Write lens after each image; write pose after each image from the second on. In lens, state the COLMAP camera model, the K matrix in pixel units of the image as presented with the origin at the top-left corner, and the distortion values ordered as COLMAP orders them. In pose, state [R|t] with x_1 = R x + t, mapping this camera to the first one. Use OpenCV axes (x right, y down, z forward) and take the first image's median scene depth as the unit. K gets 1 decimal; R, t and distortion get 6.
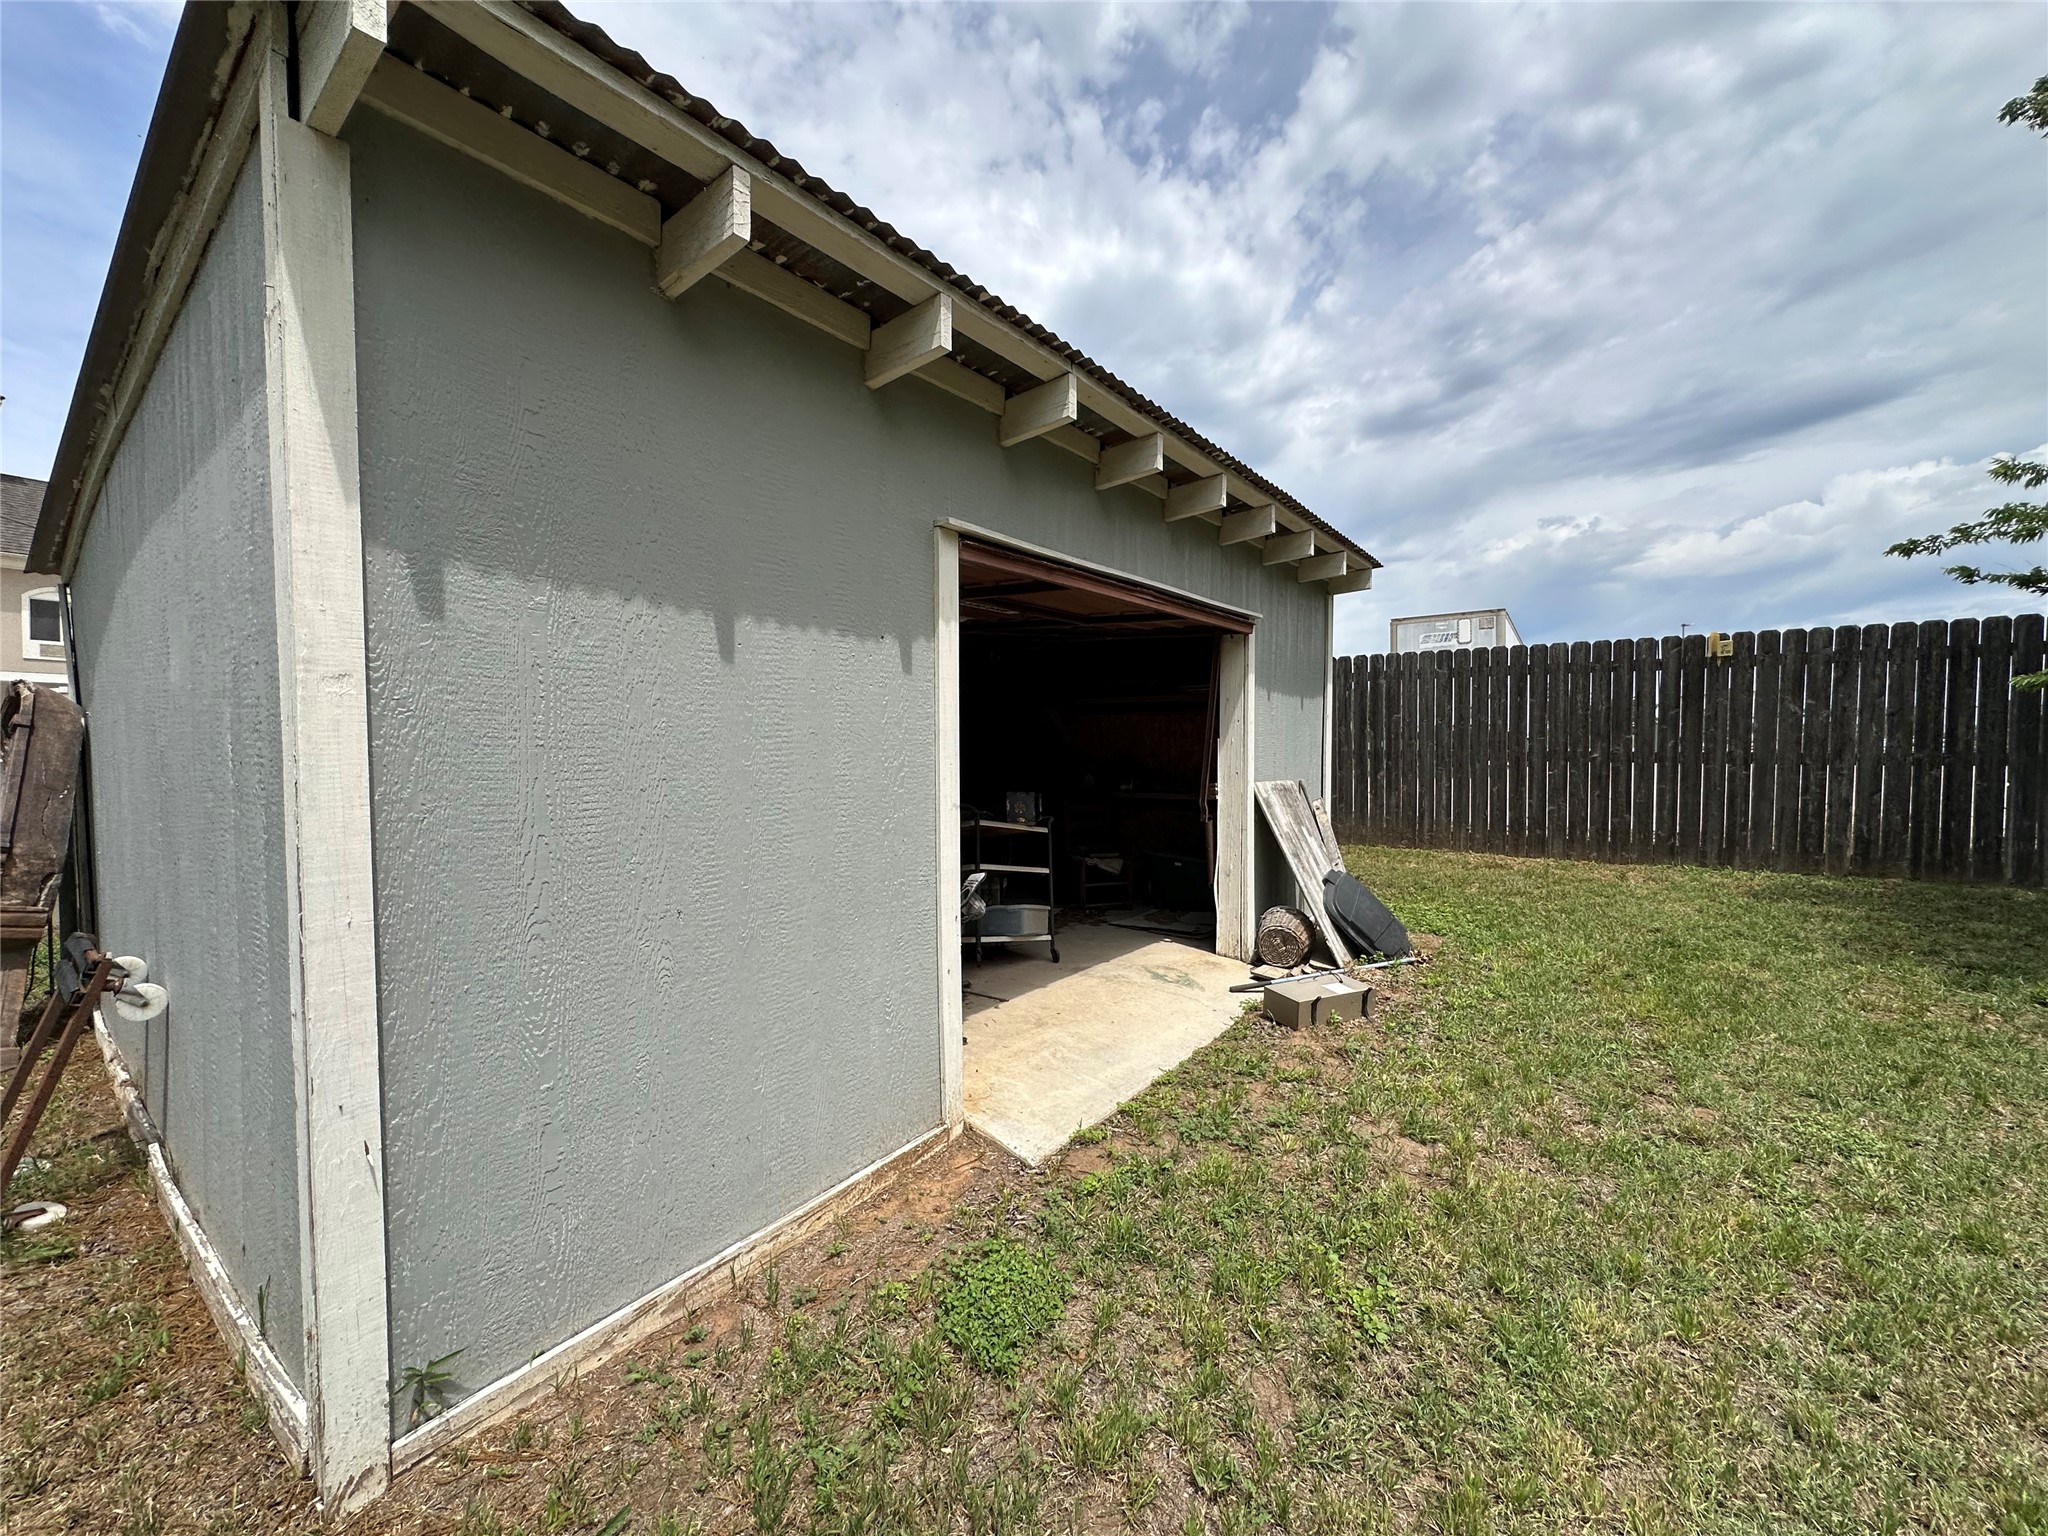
lens RADIAL K [[822.6, 0, 1069.7], [0, 822.6, 785.2], [0, 0, 1]] dist [0.027591, -0.000127]
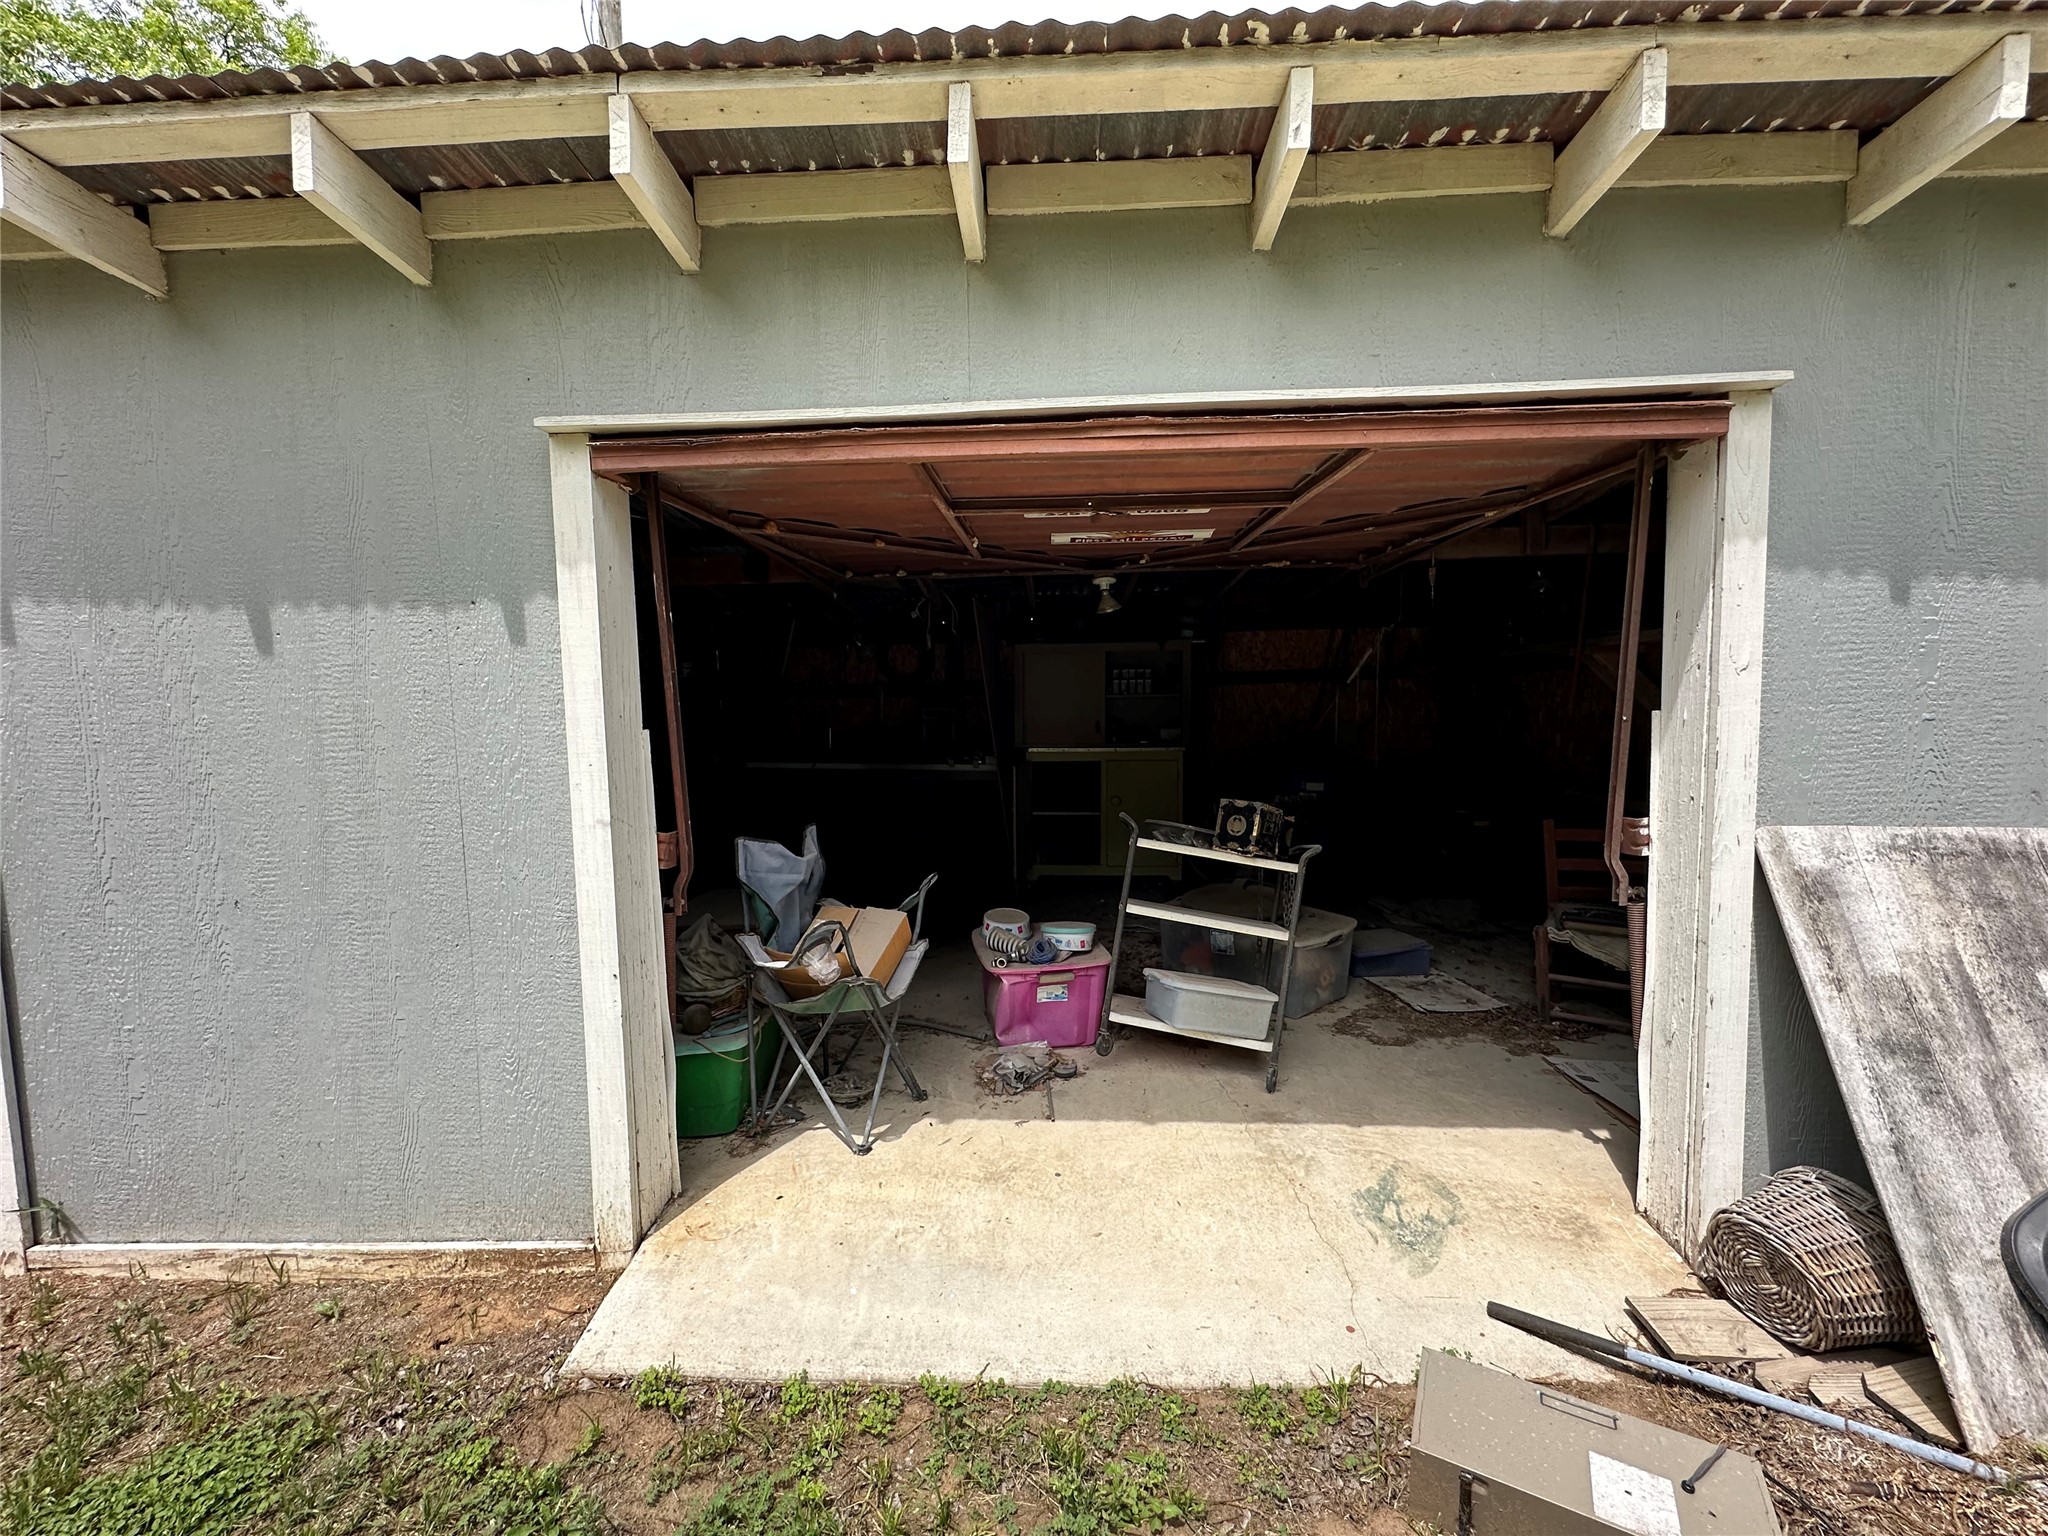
lens RADIAL K [[824.6, 0, 1025.3], [0, 824.6, 782.2], [0, 0, 1]] dist [-0.002133, 0.003739]
pose [[0.535639, 0.057615, -0.842479, 0.680021], [-0.032362, 0.998337, 0.047699, -0.057477], [0.843826, 0.001715, 0.536613, 0.948718]]
